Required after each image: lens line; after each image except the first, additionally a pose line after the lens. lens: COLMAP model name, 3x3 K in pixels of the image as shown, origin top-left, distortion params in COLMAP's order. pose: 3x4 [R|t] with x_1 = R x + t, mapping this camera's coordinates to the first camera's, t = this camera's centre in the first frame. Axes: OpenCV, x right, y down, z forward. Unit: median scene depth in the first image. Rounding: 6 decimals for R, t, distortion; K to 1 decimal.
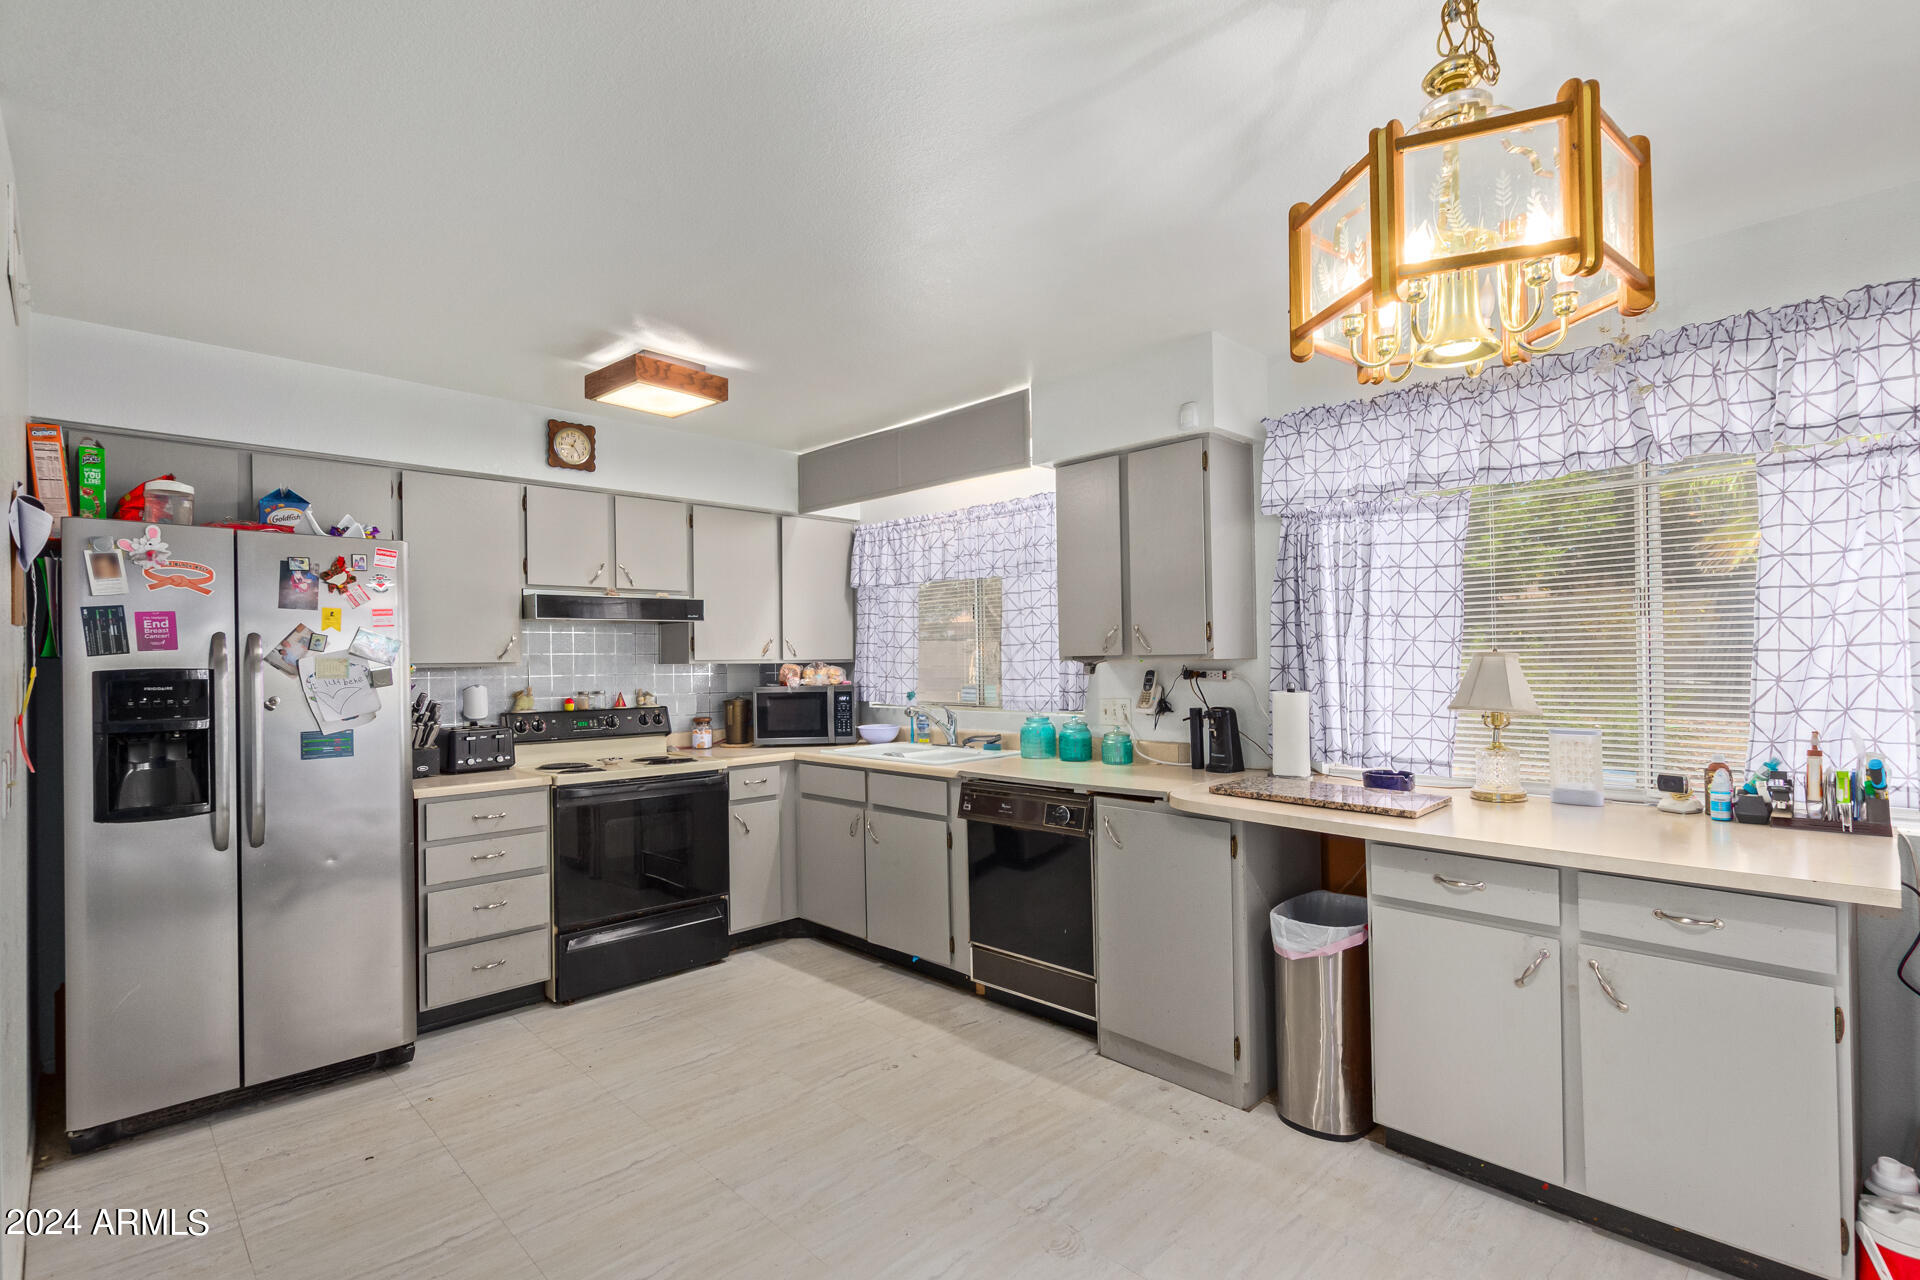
lens RADIAL K [[886.6, 0, 972.0], [0, 886.6, 651.8], [0, 0, 1]] dist [0.000096, 0.000231]
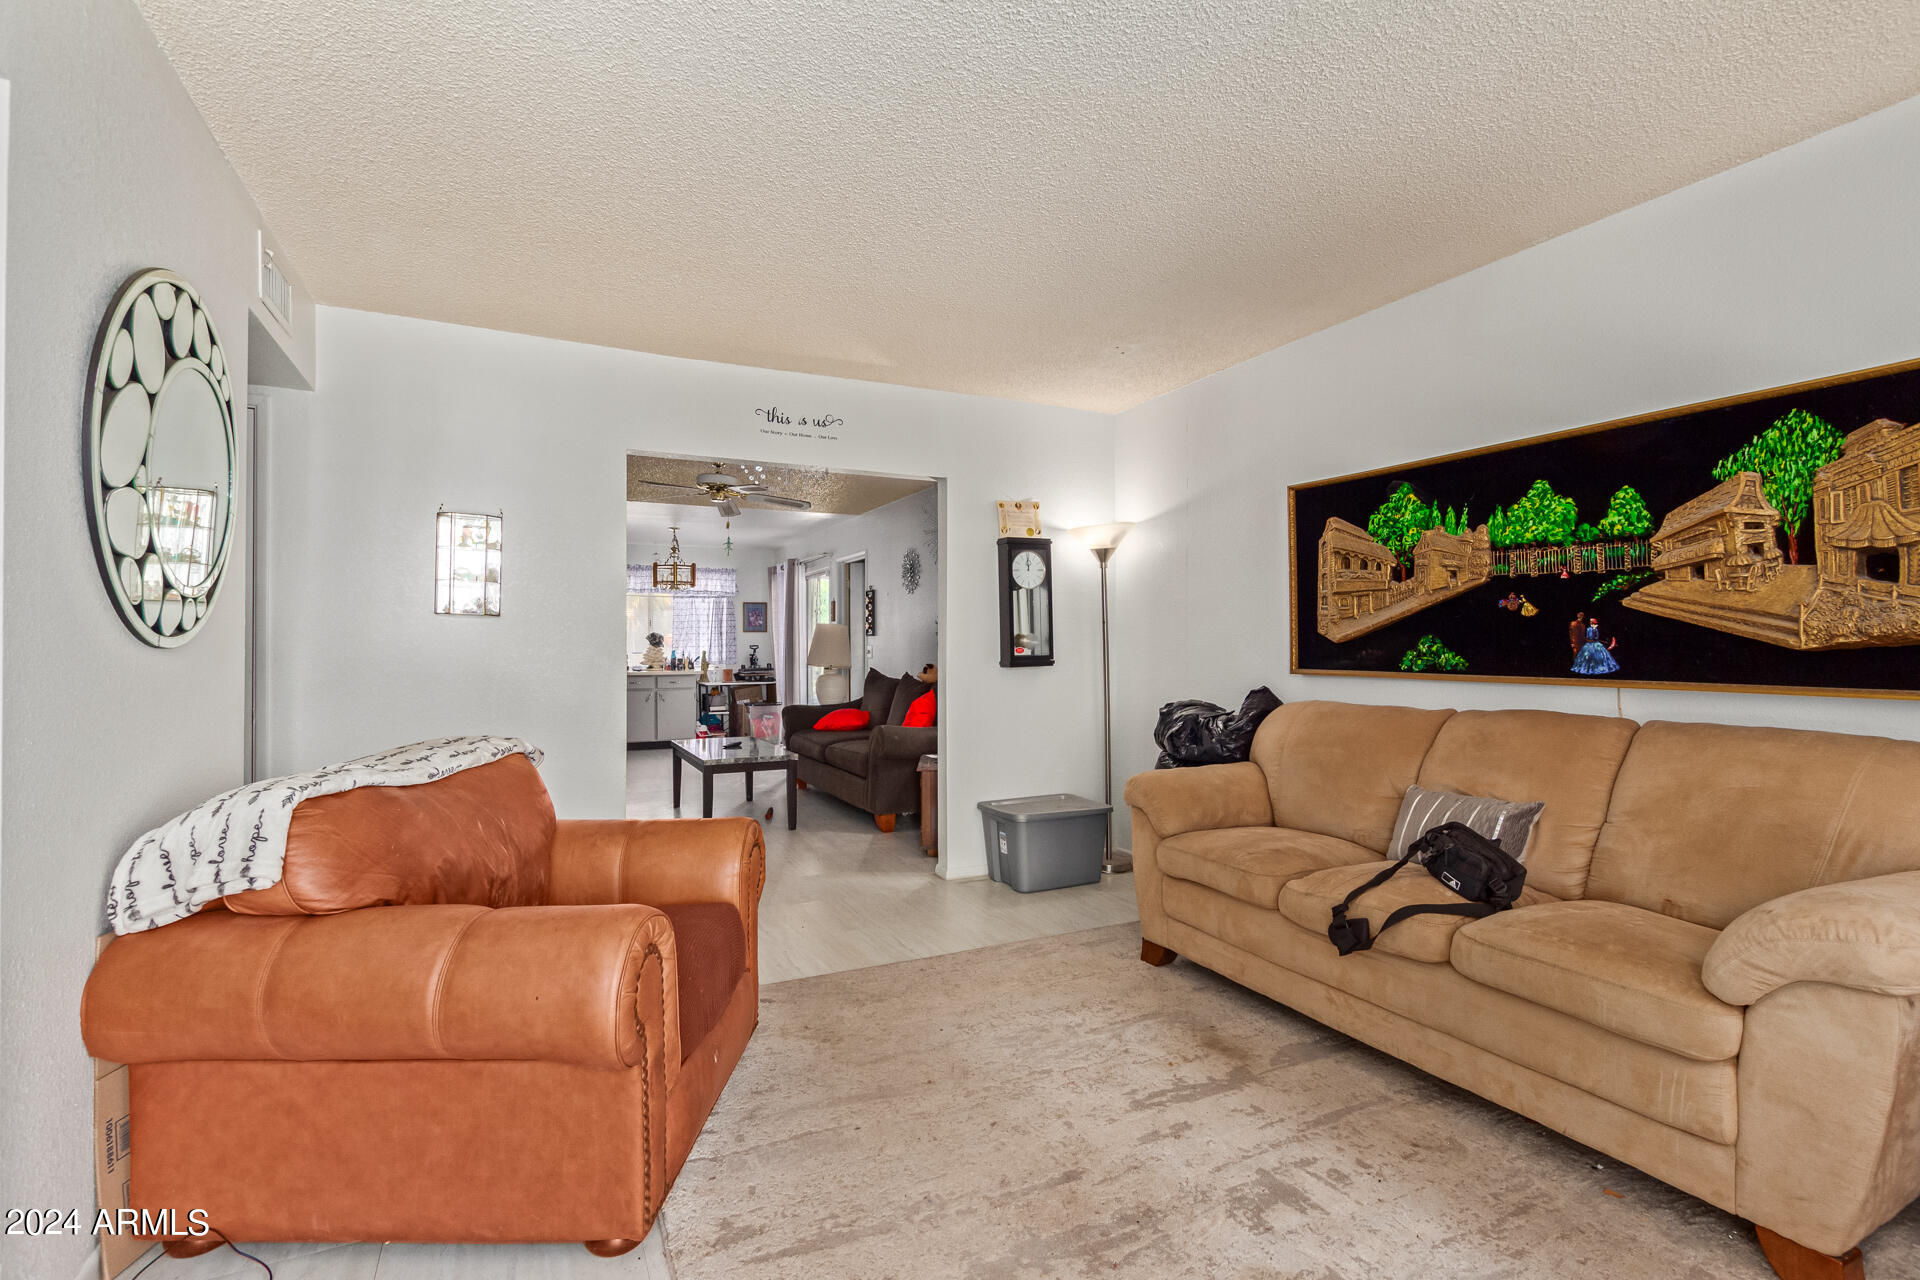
lens RADIAL K [[886.6, 0, 963.0], [0, 886.6, 644.1], [0, 0, 1]] dist [0.000096, 0.000231]
pose [[0.303951, 0.017732, 0.952522, -2.370950], [-0.007786, 0.999840, -0.016129, 0.085652], [-0.952656, -0.002514, 0.304041, -1.450334]]
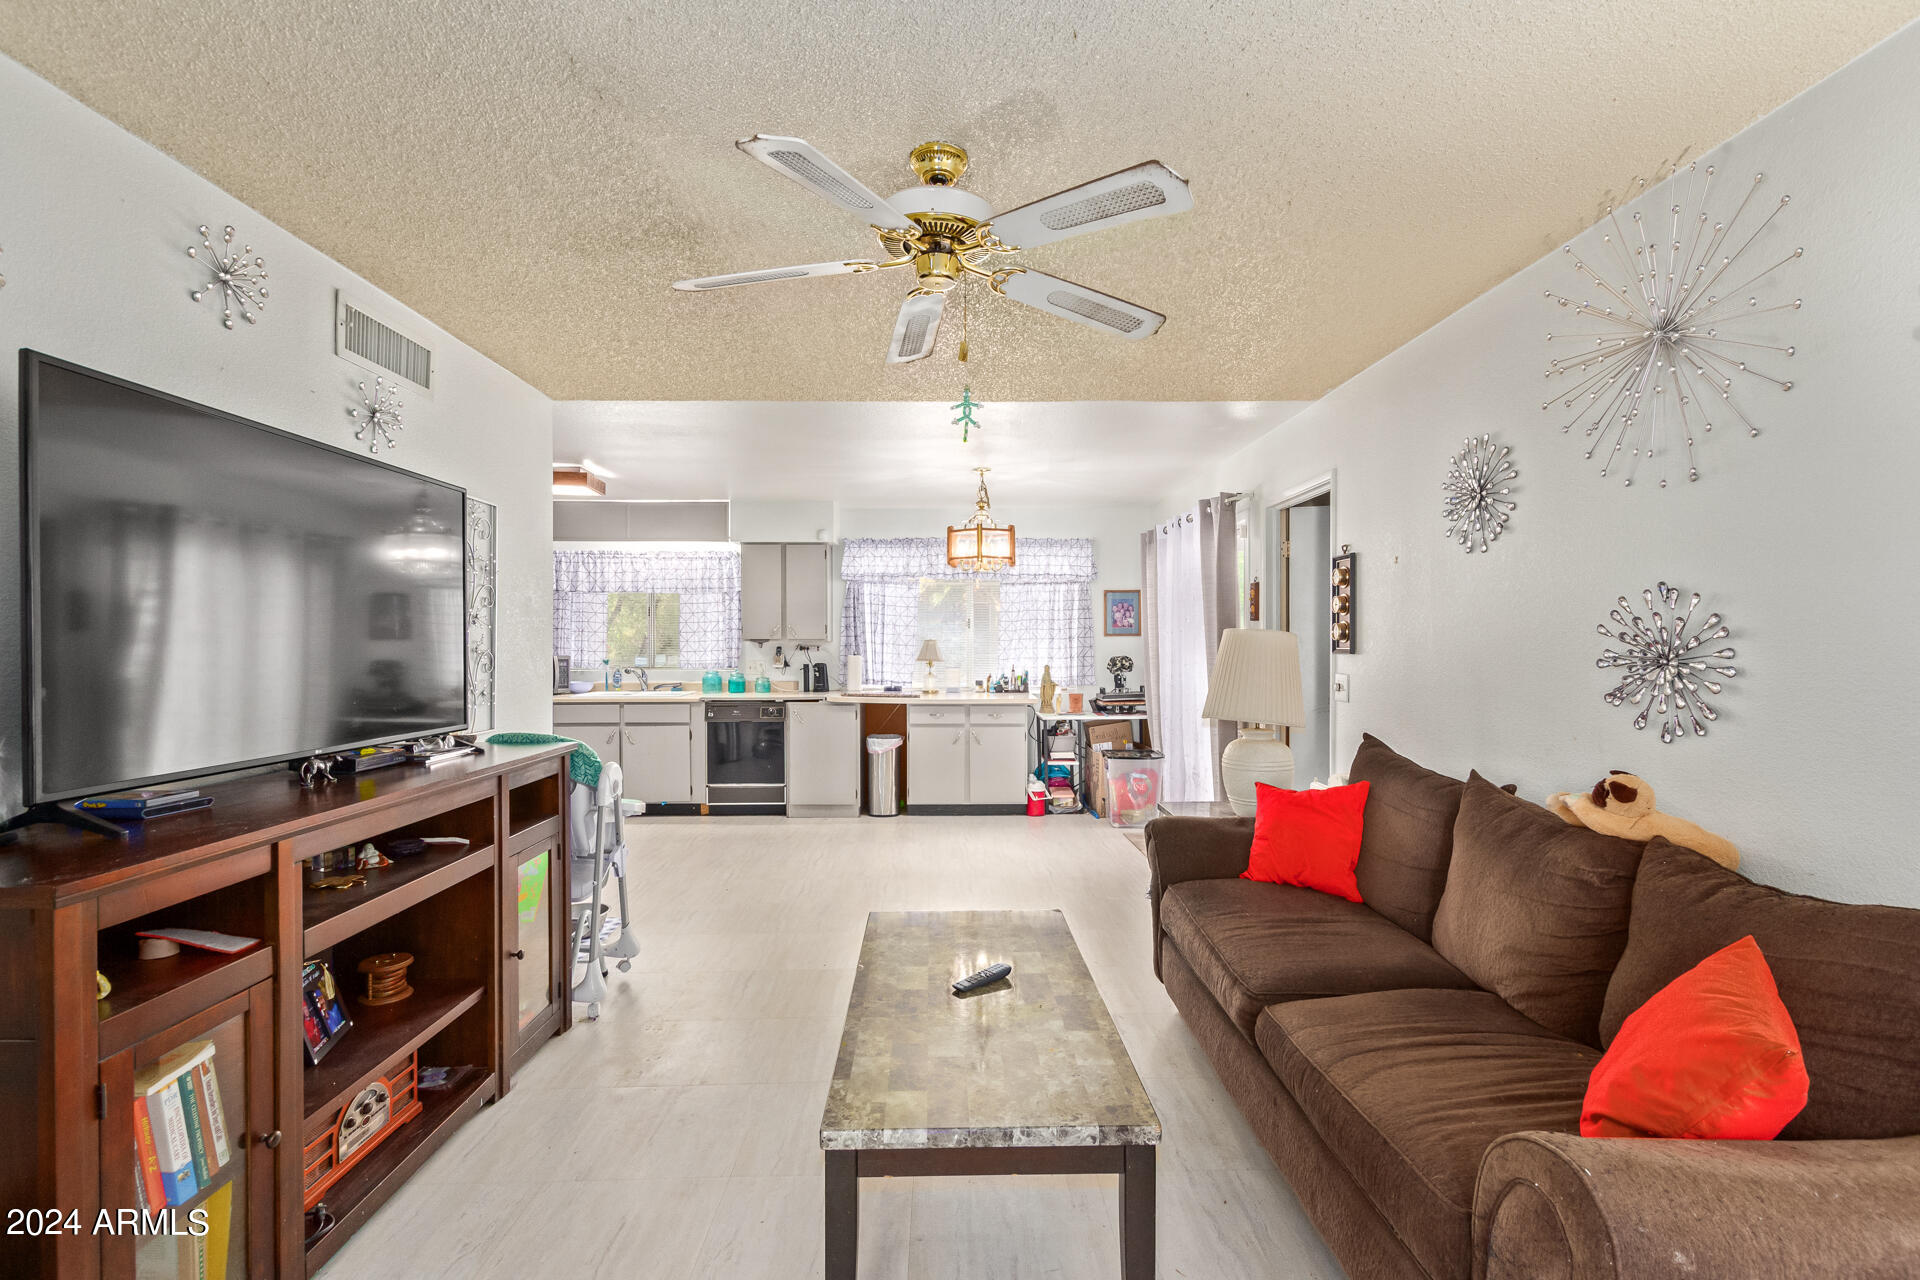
lens RADIAL K [[886.6, 0, 952.1], [0, 886.6, 645.9], [0, 0, 1]] dist [0.000096, 0.000231]
pose [[0.688621, 0.010377, 0.725047, -1.186494], [-0.014631, 0.999893, -0.000415, 0.016897], [-0.724973, -0.010322, 0.688700, -0.827389]]
